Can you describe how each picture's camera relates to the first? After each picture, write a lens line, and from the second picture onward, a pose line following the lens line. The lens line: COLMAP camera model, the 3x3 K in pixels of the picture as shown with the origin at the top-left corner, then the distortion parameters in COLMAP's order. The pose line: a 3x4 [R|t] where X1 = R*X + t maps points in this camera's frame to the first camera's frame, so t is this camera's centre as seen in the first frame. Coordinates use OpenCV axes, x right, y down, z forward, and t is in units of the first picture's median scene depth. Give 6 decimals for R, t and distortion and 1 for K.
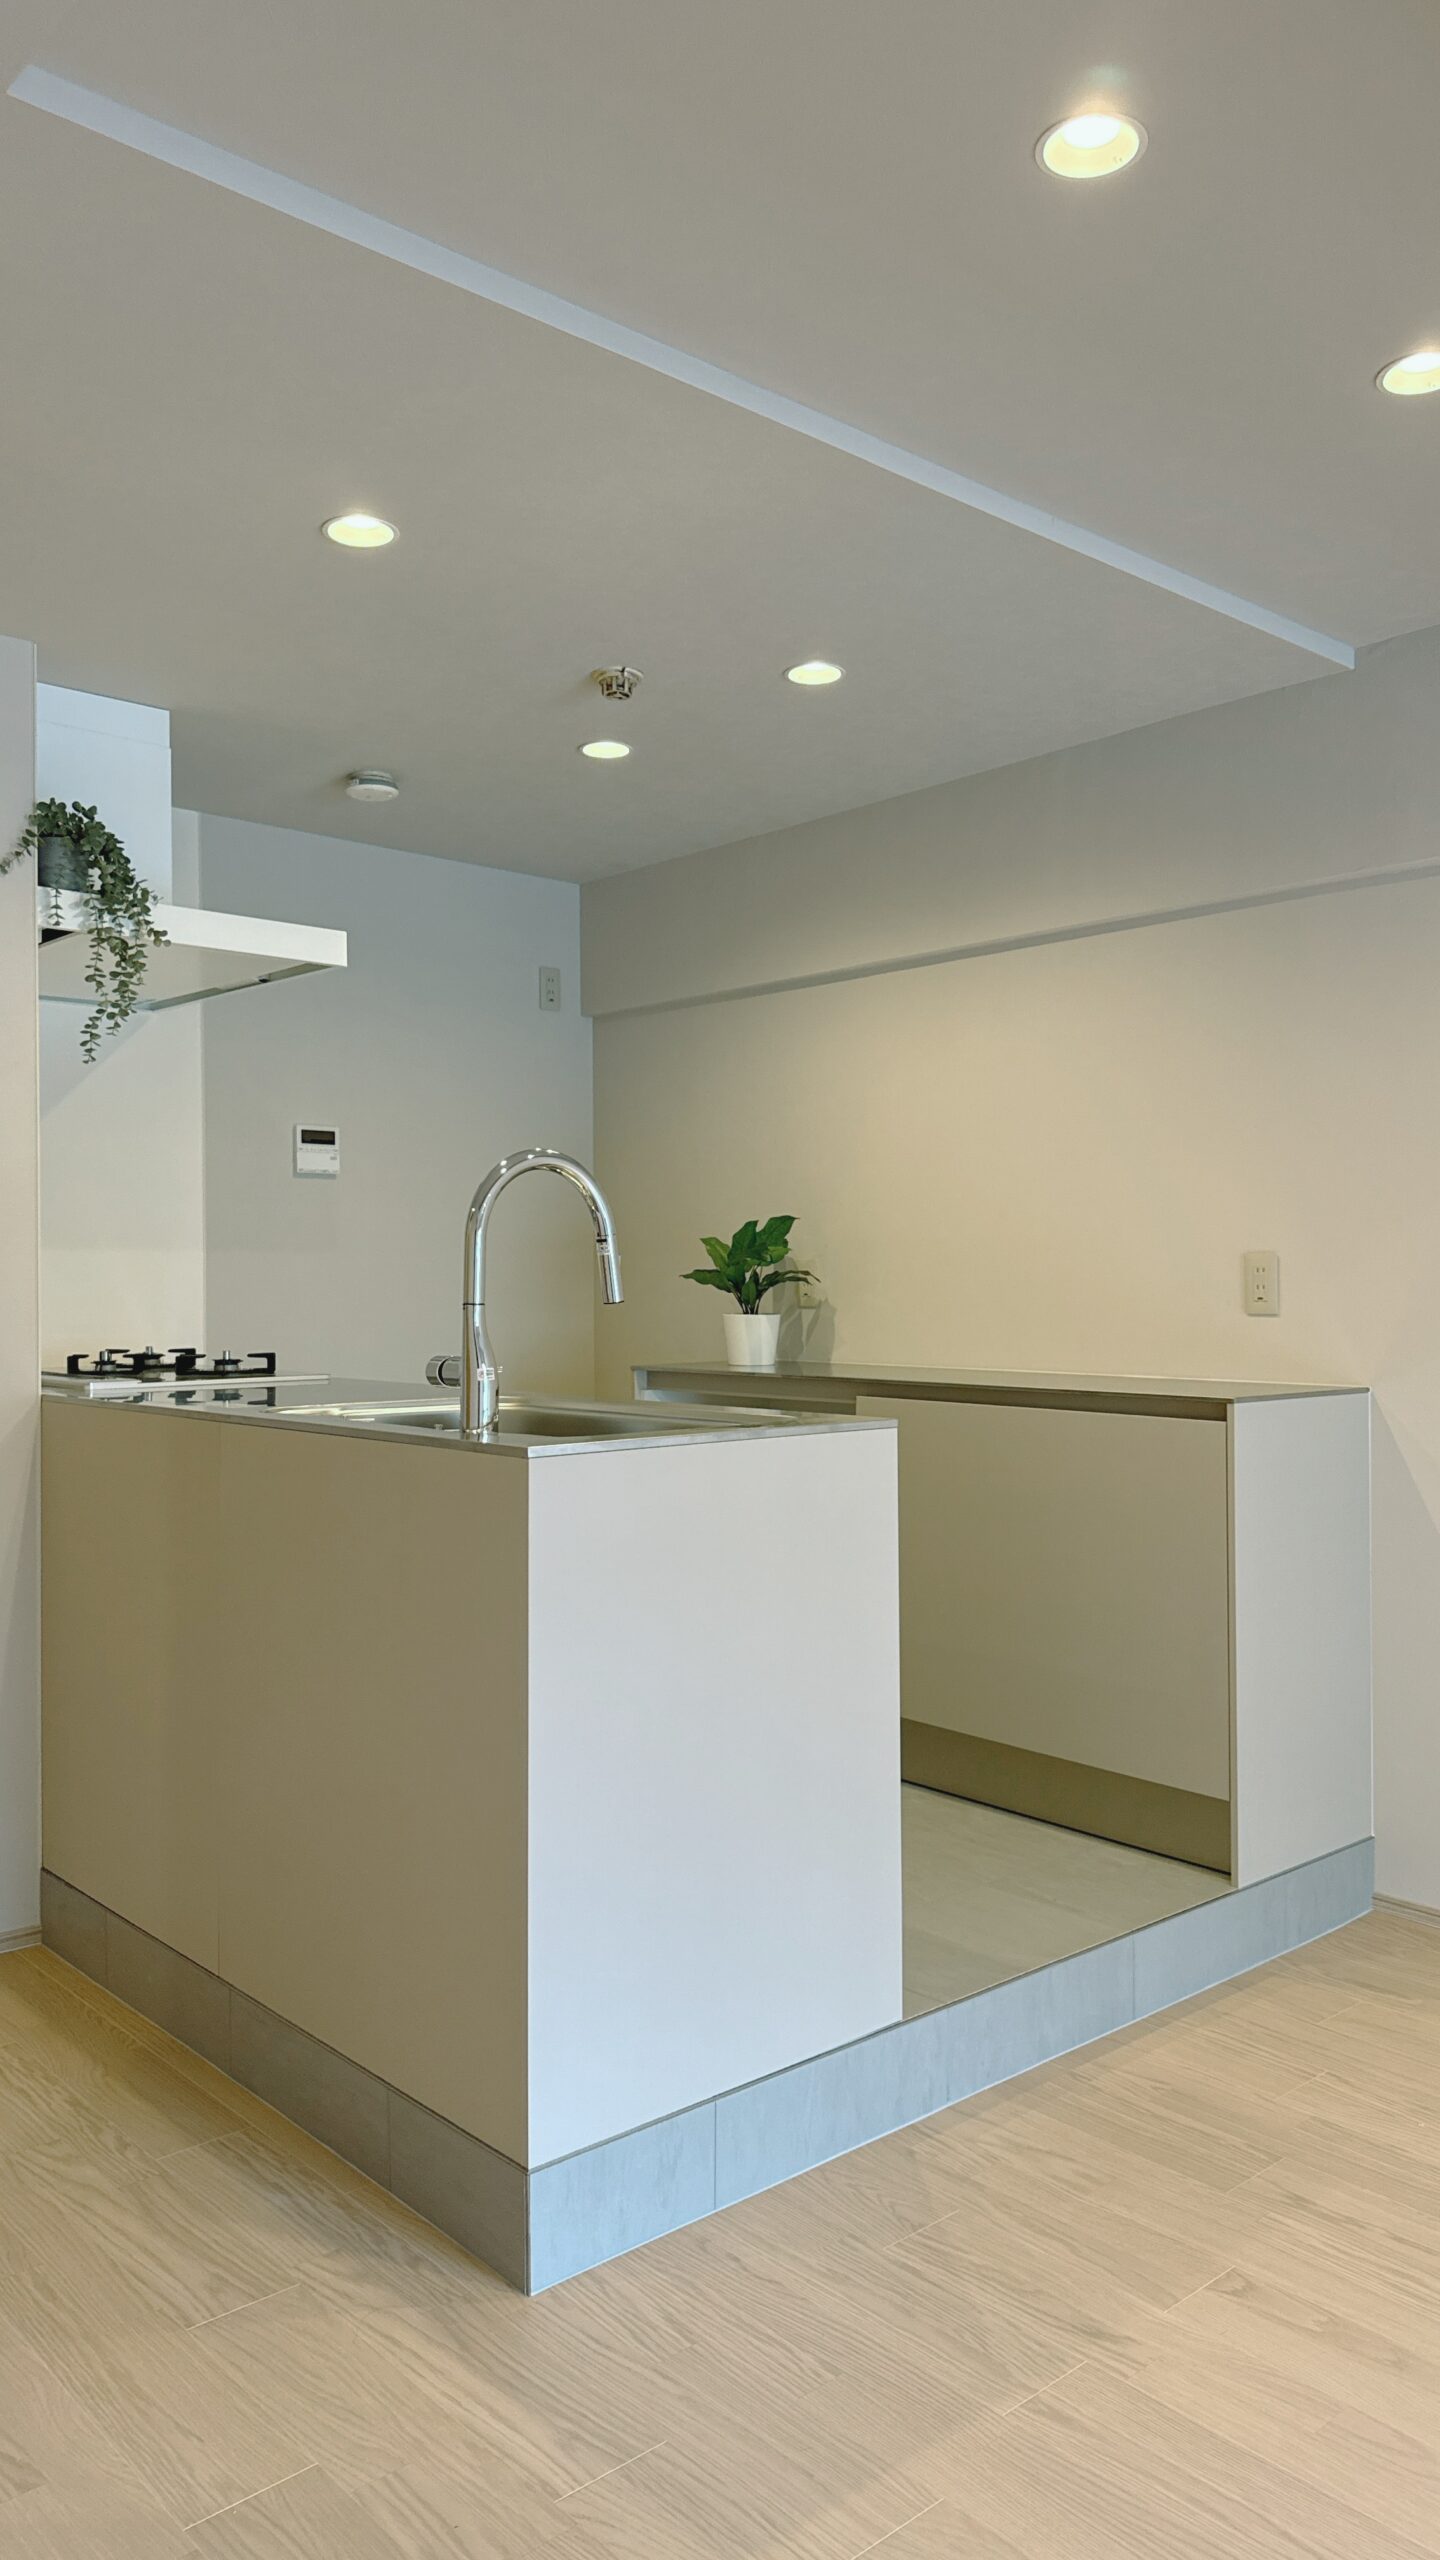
lens RADIAL K [[1816.0, 0, 731.3], [0, 1816.0, 1276.9], [0, 0, 1]] dist [-0.000021, -0.018980]
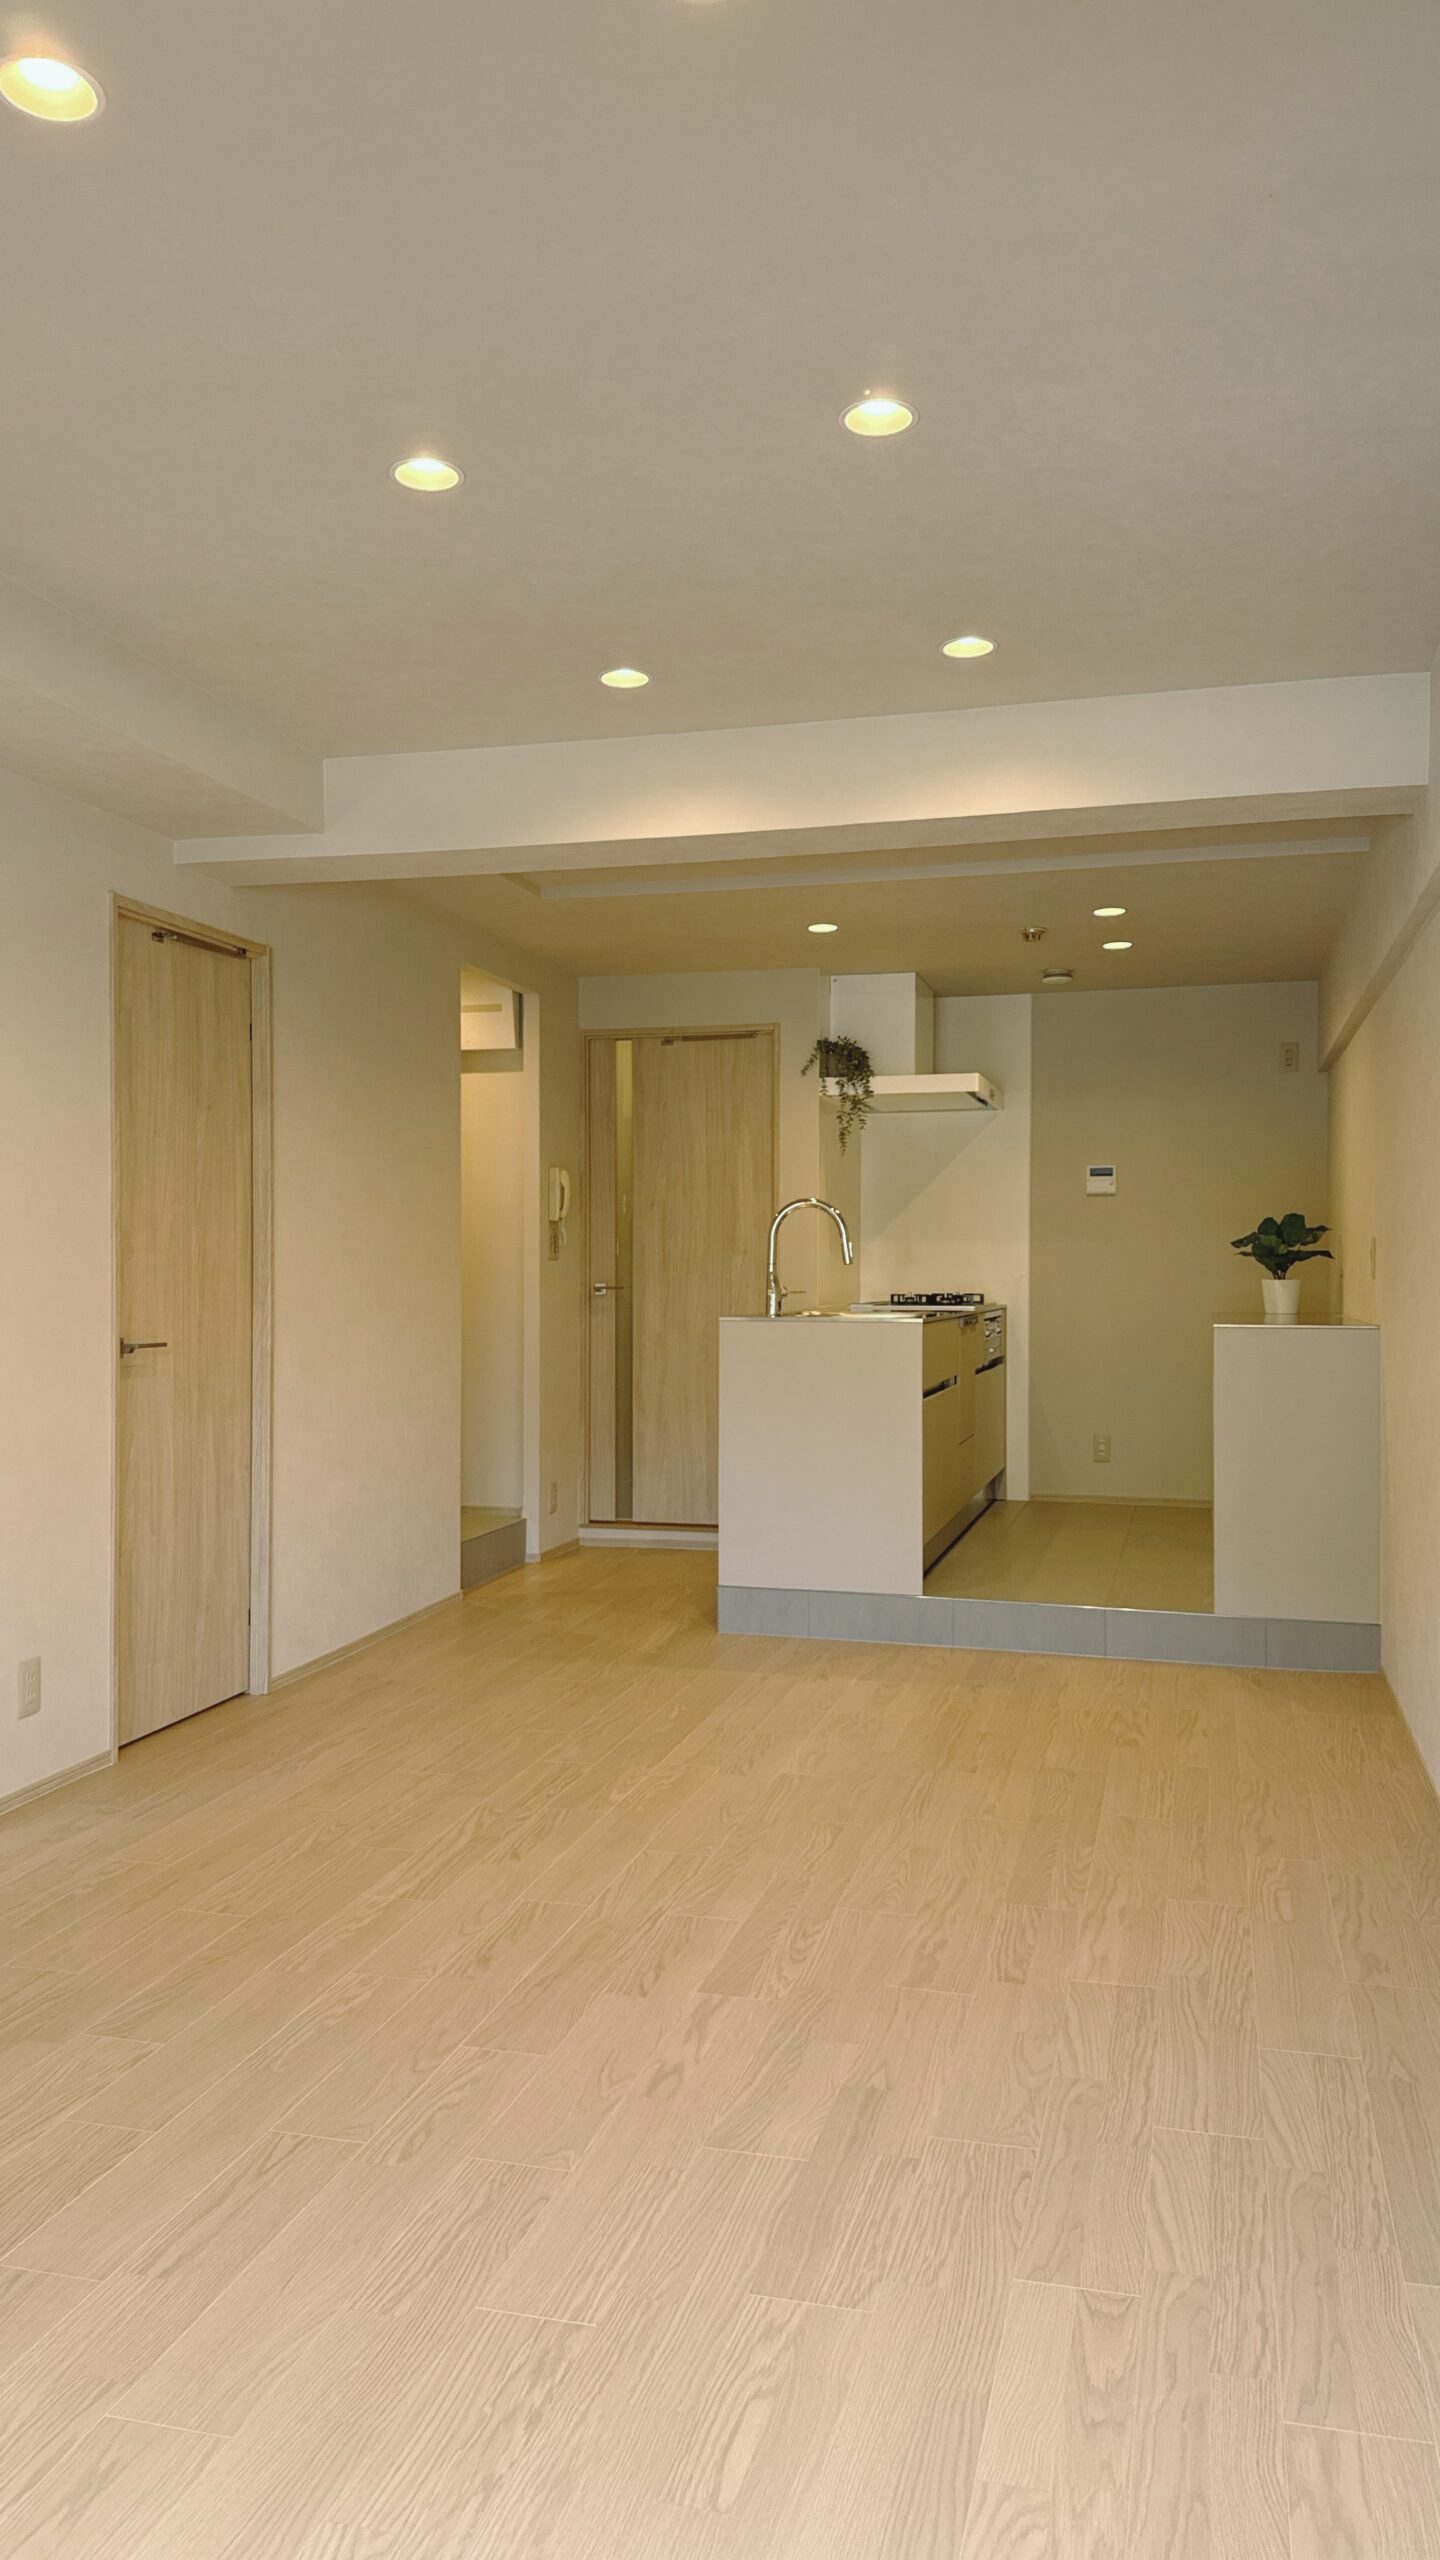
lens RADIAL K [[1816.0, 0, 724.1], [0, 1816.0, 1281.1], [0, 0, 1]] dist [-0.000021, -0.018980]
pose [[0.537904, 0.005740, -0.842987, 1.367702], [0.003796, 0.999950, 0.009231, 0.010203], [0.842998, -0.008165, 0.537855, -0.276682]]
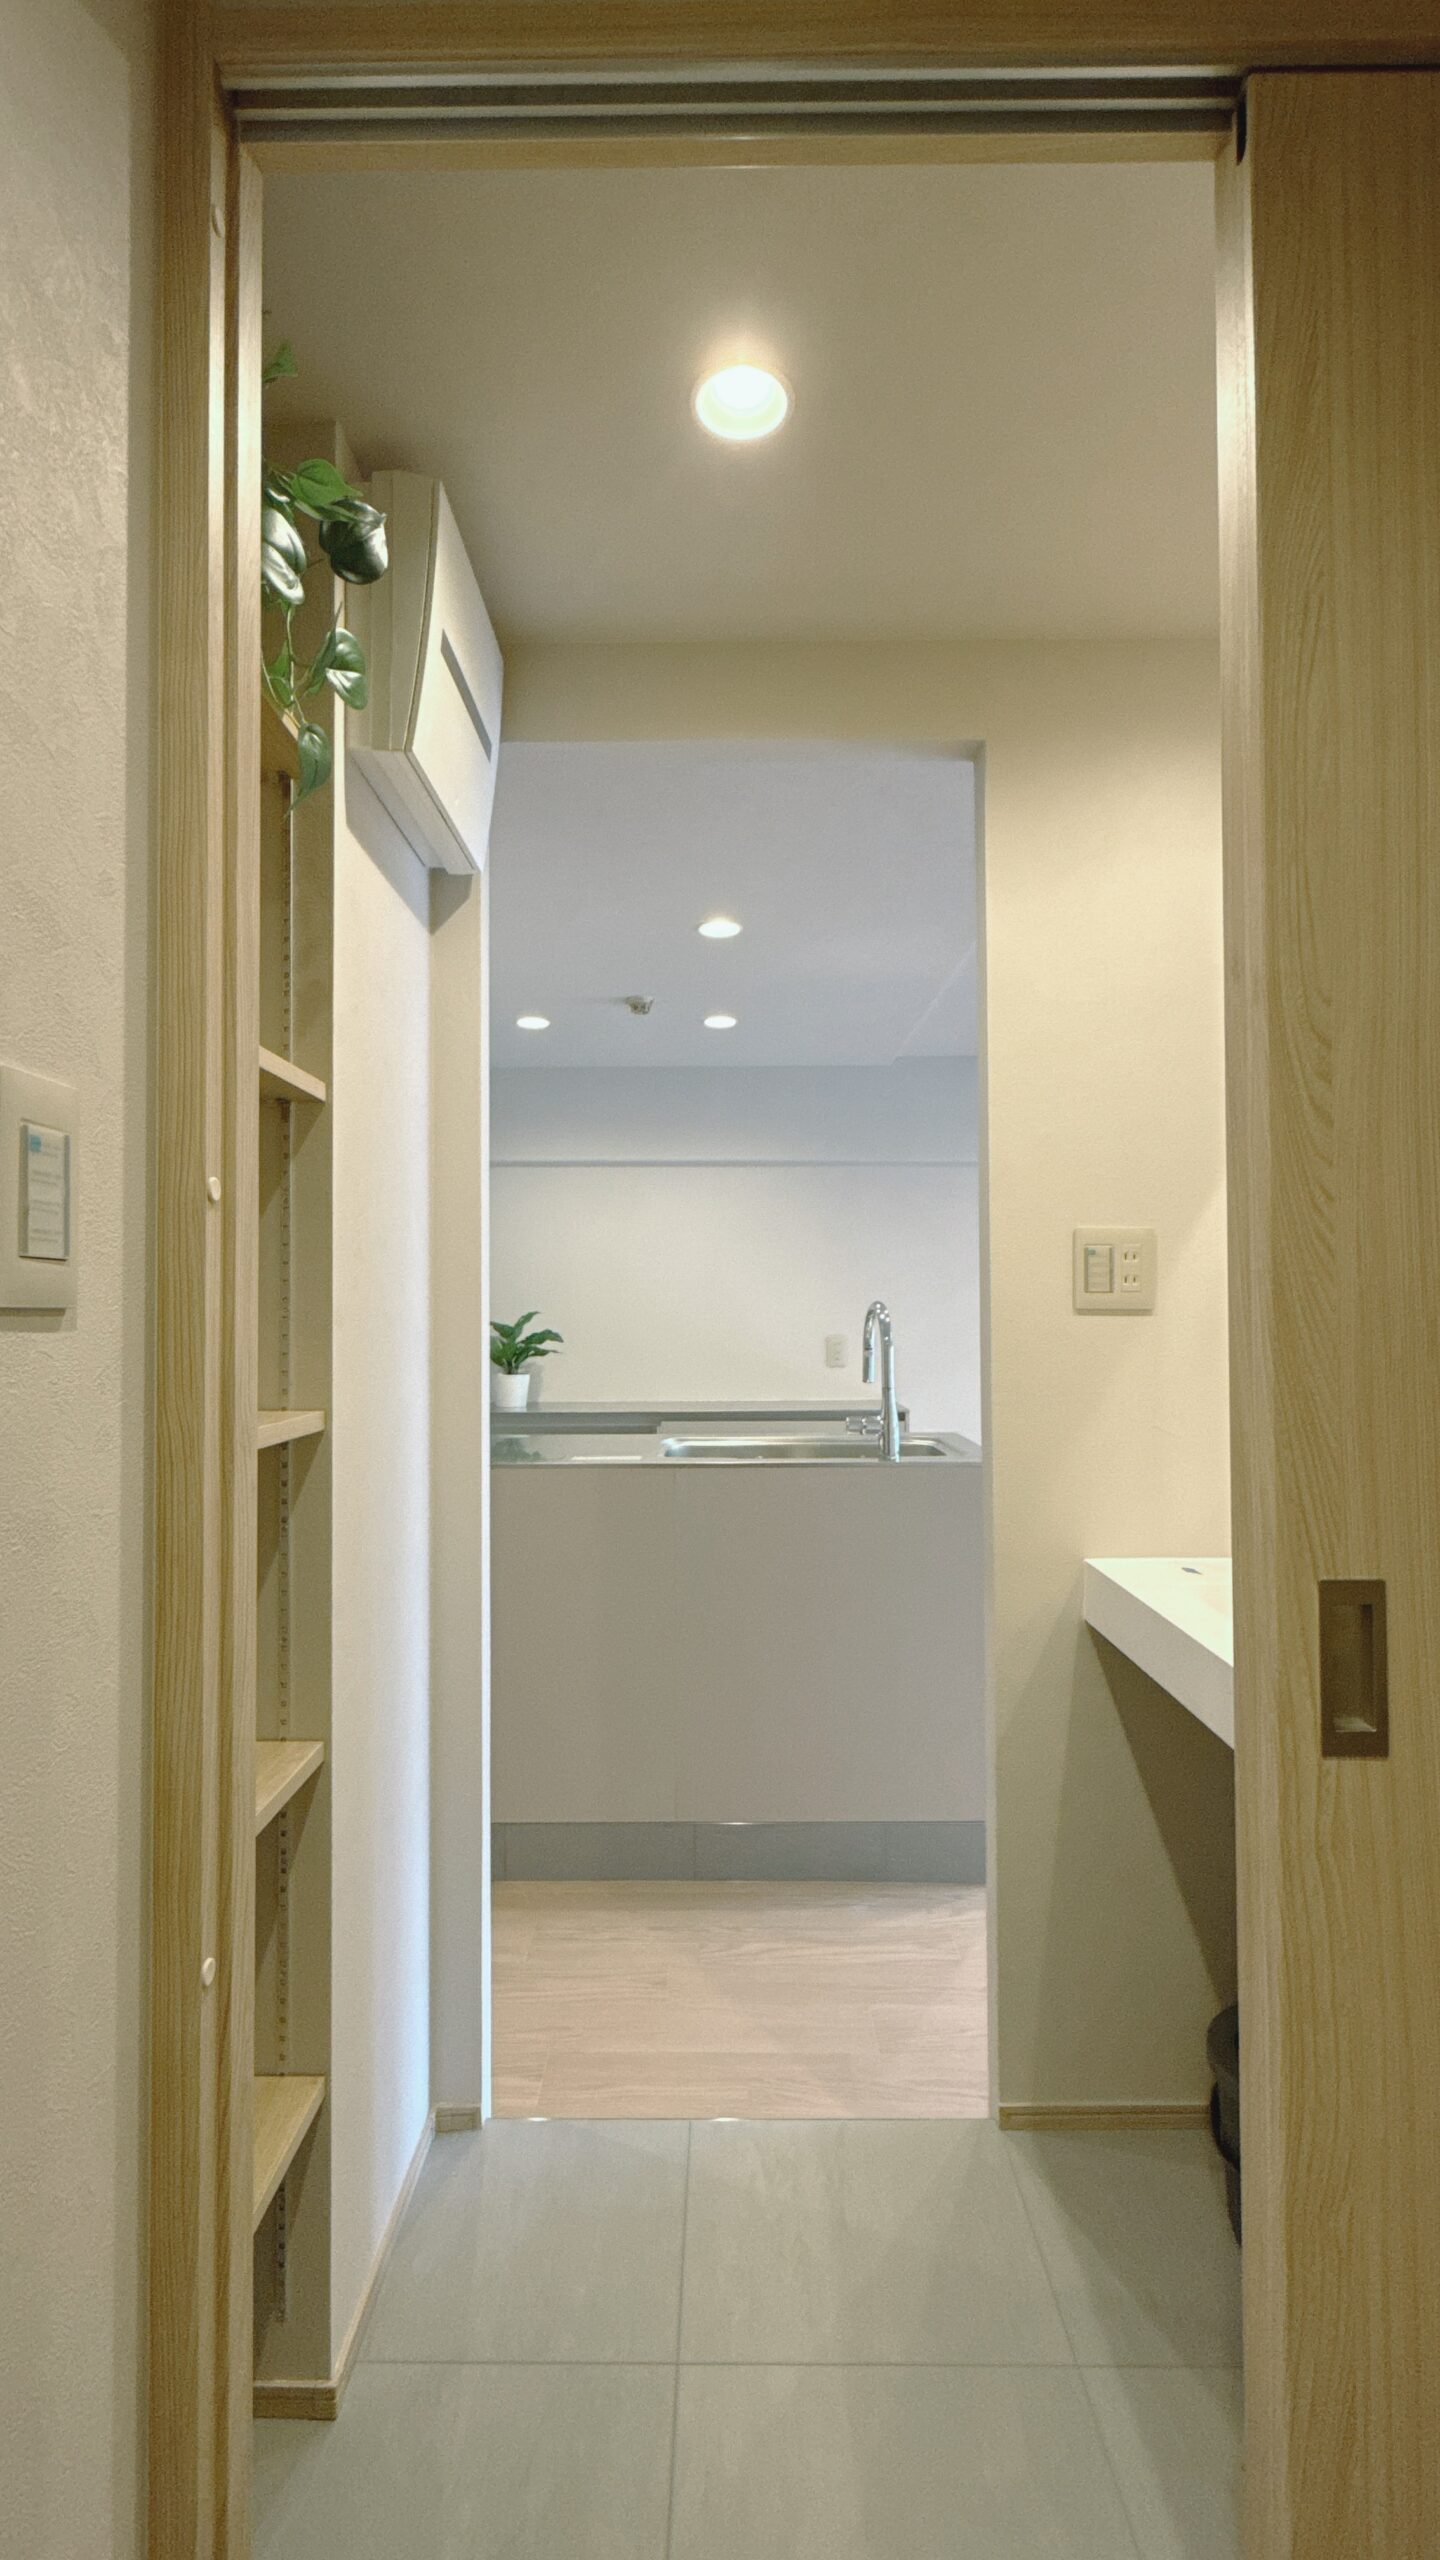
lens RADIAL K [[1175.0, 0, 714.1], [0, 1175.0, 1278.5], [0, 0, 1]] dist [-0.004238, 0.001137]
pose [[0.670105, 0.017453, 0.742061, -0.837698], [0.002893, 0.999655, -0.026124, -0.047447], [-0.742261, 0.019653, 0.669823, 0.234888]]
